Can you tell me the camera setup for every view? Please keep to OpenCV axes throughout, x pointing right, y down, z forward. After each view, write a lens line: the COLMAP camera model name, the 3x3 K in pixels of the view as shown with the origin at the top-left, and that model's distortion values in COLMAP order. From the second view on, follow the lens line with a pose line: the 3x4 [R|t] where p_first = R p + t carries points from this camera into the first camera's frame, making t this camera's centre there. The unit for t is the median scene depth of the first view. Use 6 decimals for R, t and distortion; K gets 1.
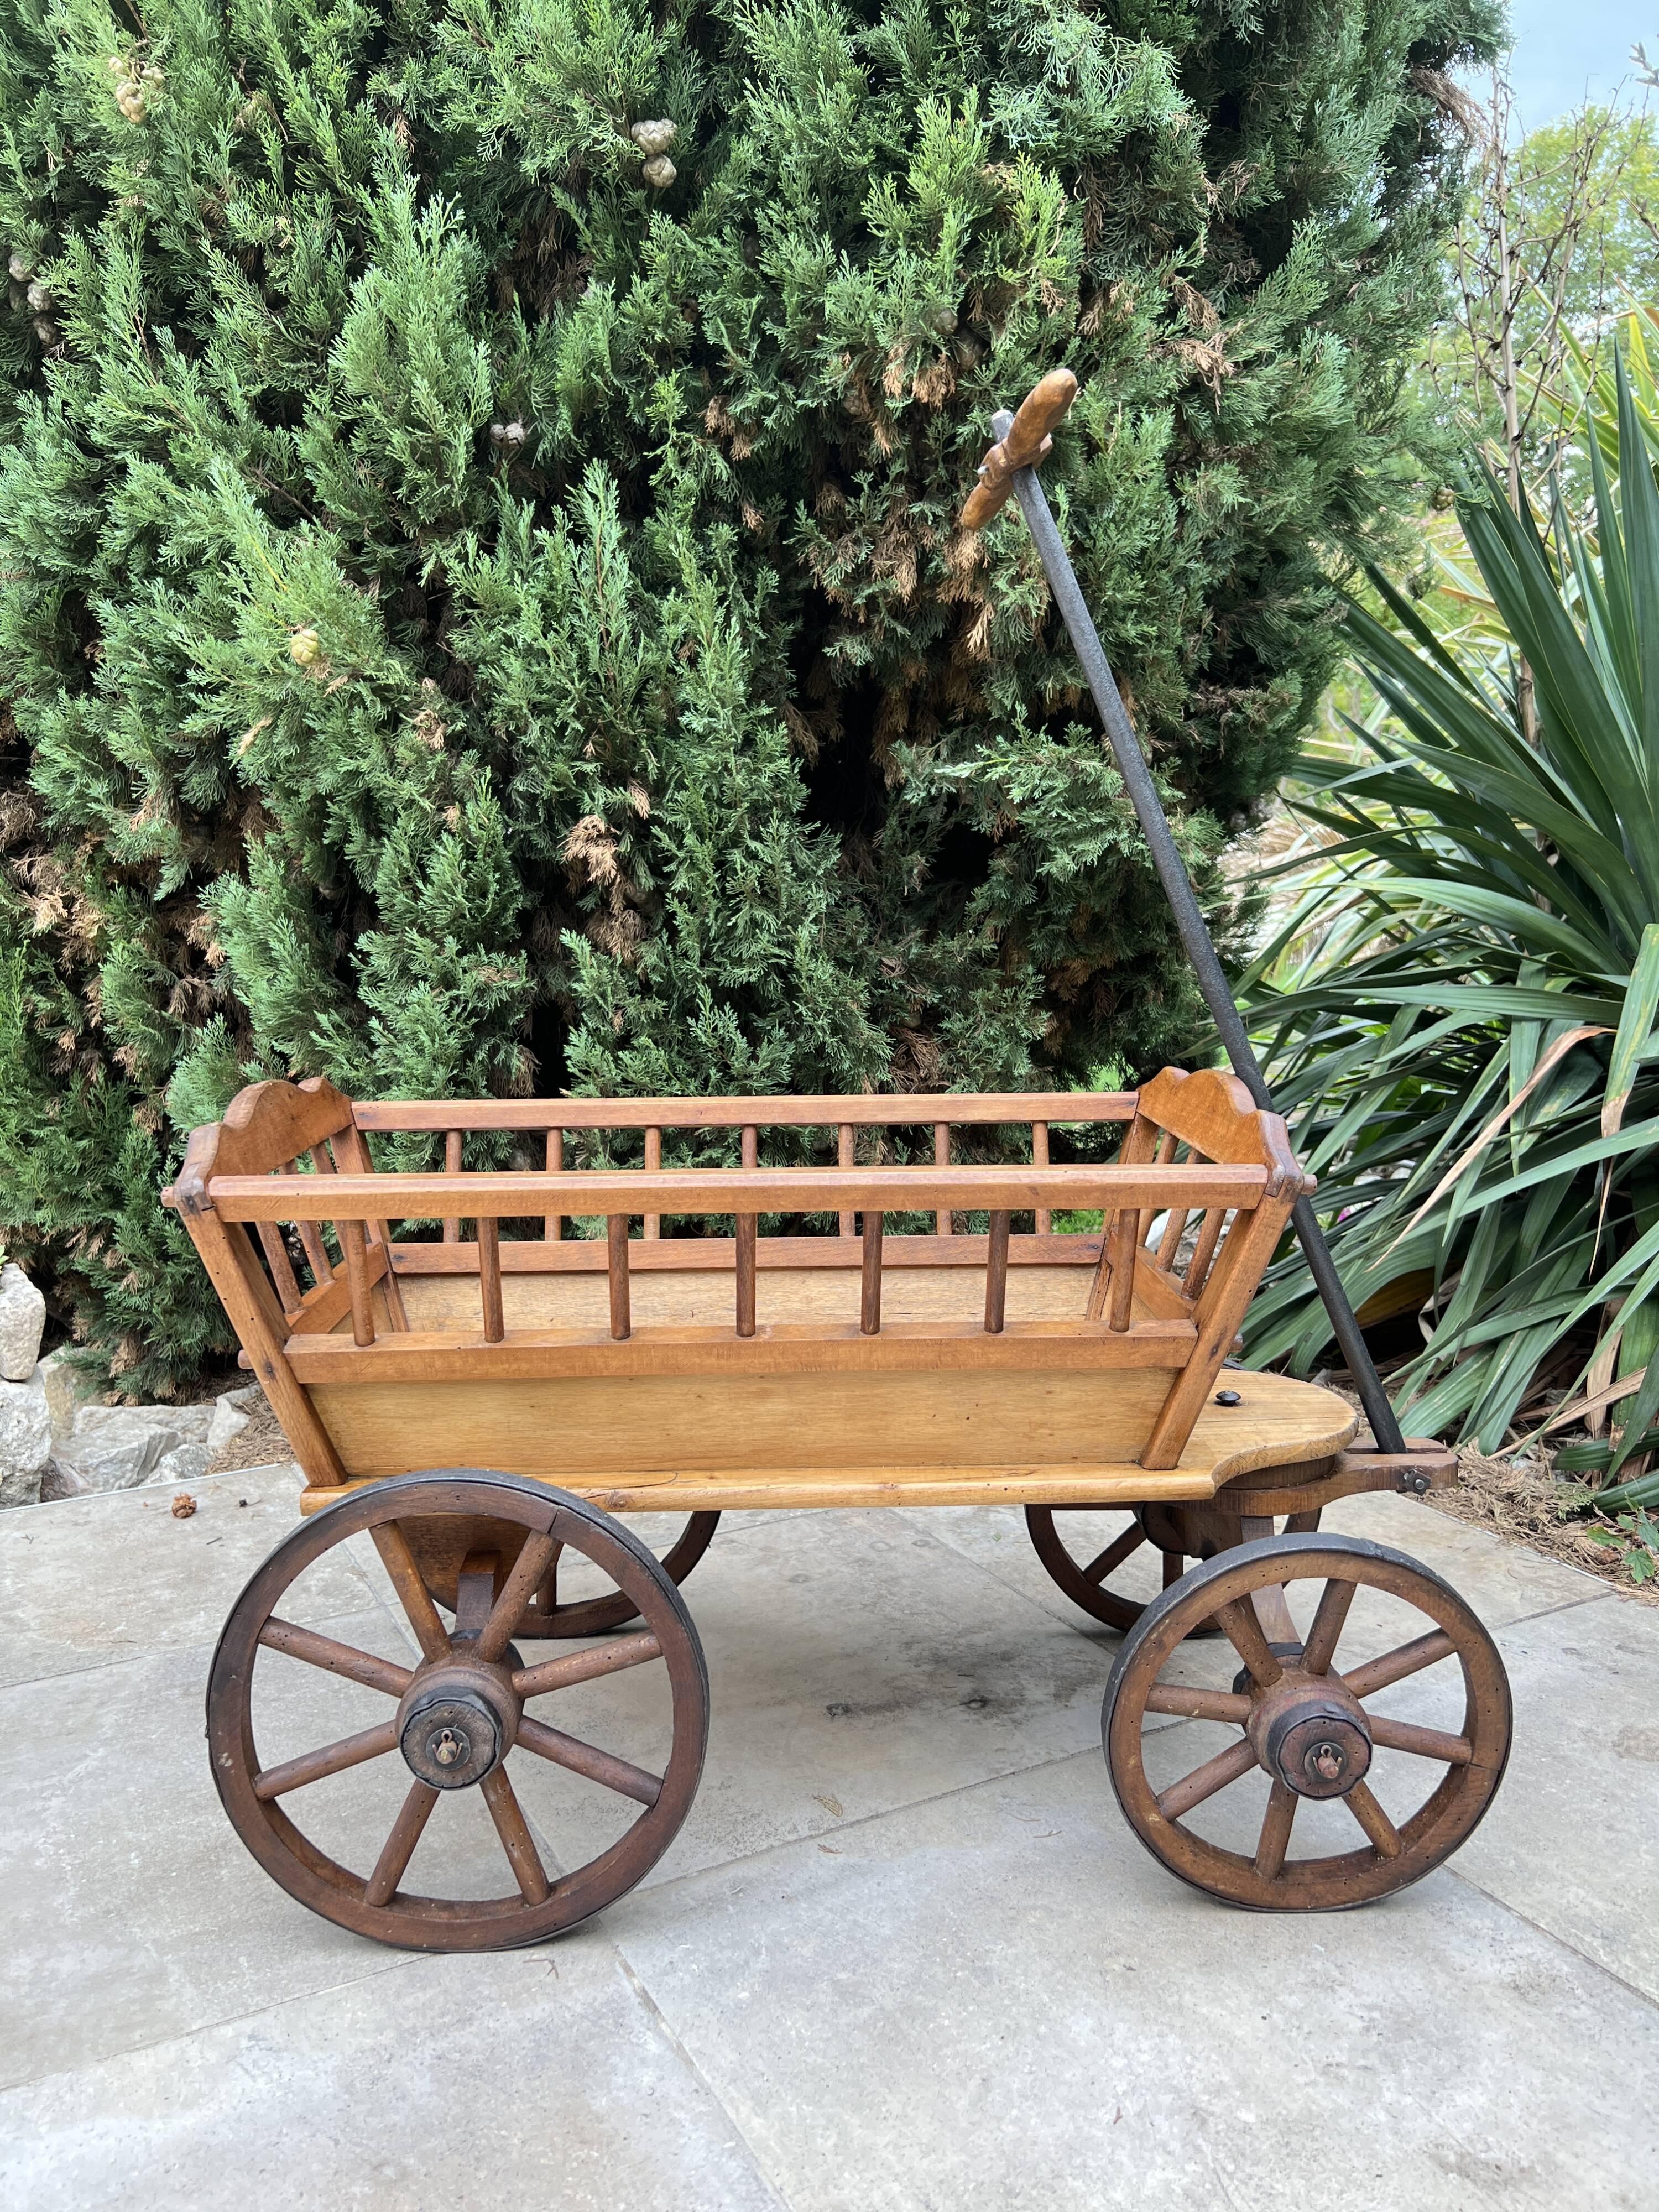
lens RADIAL K [[1632.2, 0, 827.8], [0, 1632.2, 1138.0], [0, 0, 1]] dist [0.069666, -0.079771]
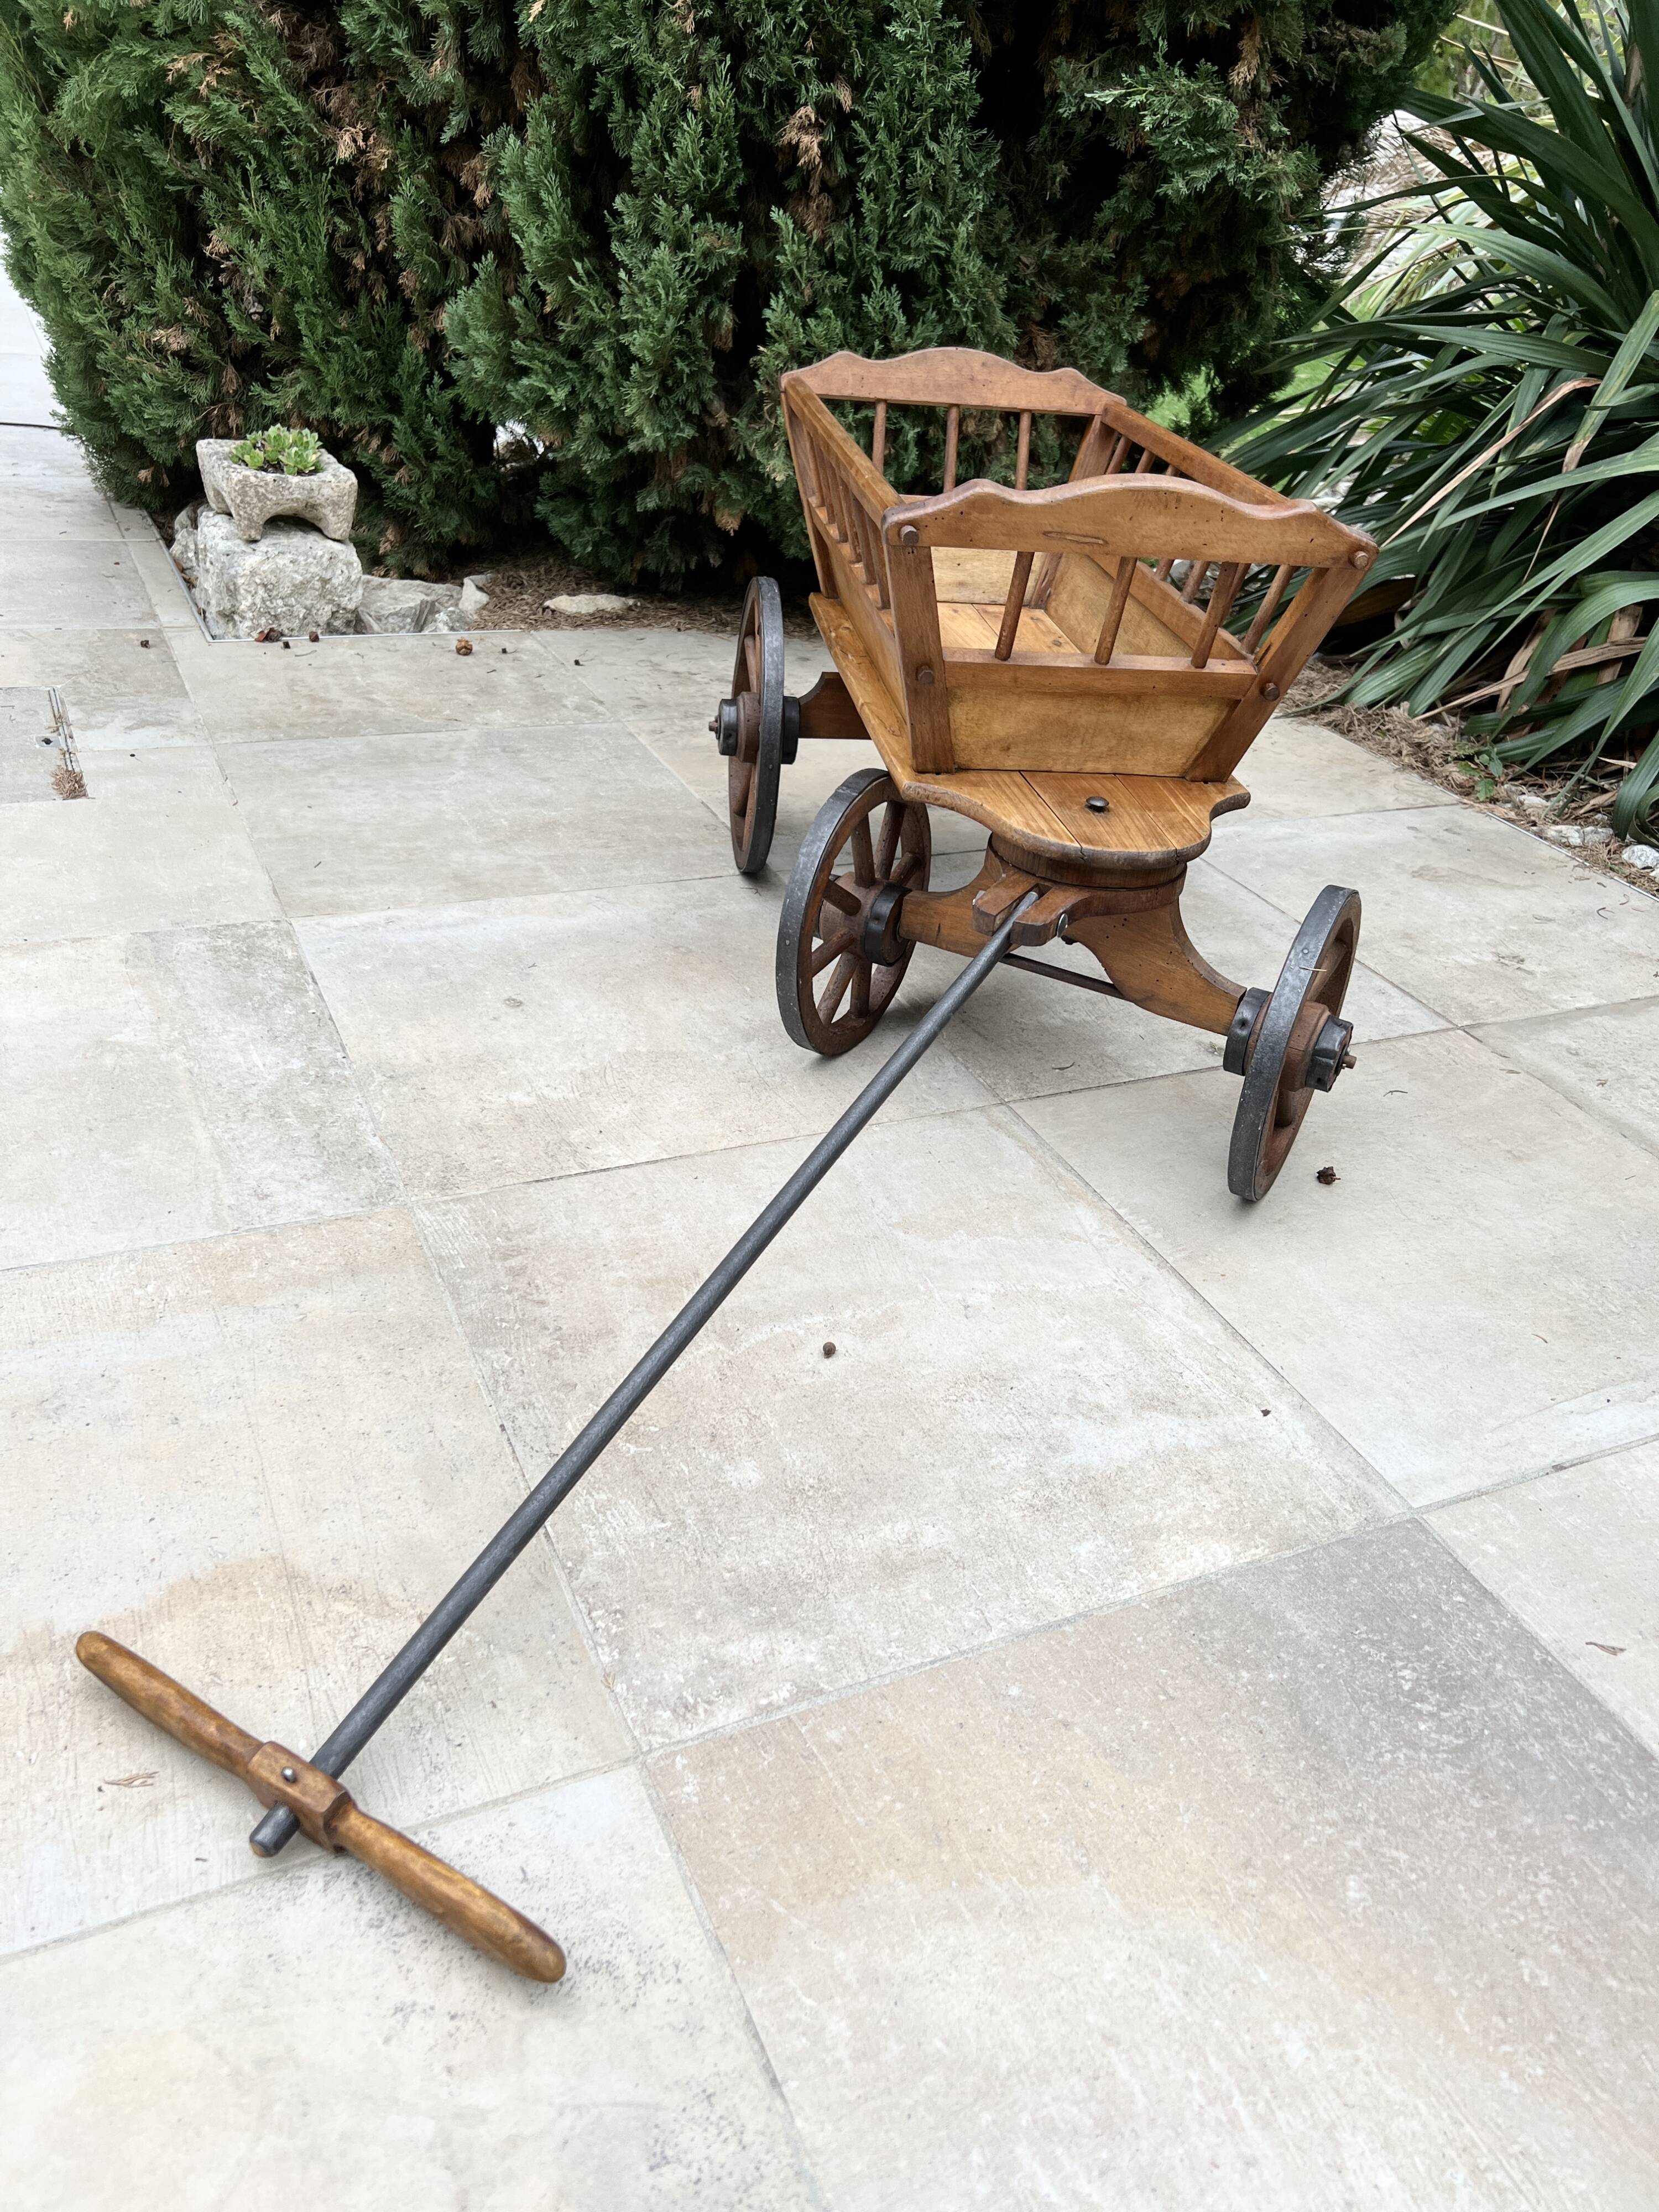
lens RADIAL K [[1633.2, 0, 829.5], [0, 1633.2, 1106.0], [0, 0, 1]] dist [0.038661, -0.043085]
pose [[0.993818, 0.110492, -0.010851, -0.028020], [-0.098241, 0.920711, 0.377678, 0.027918], [0.051721, -0.374277, 0.925874, -0.436389]]
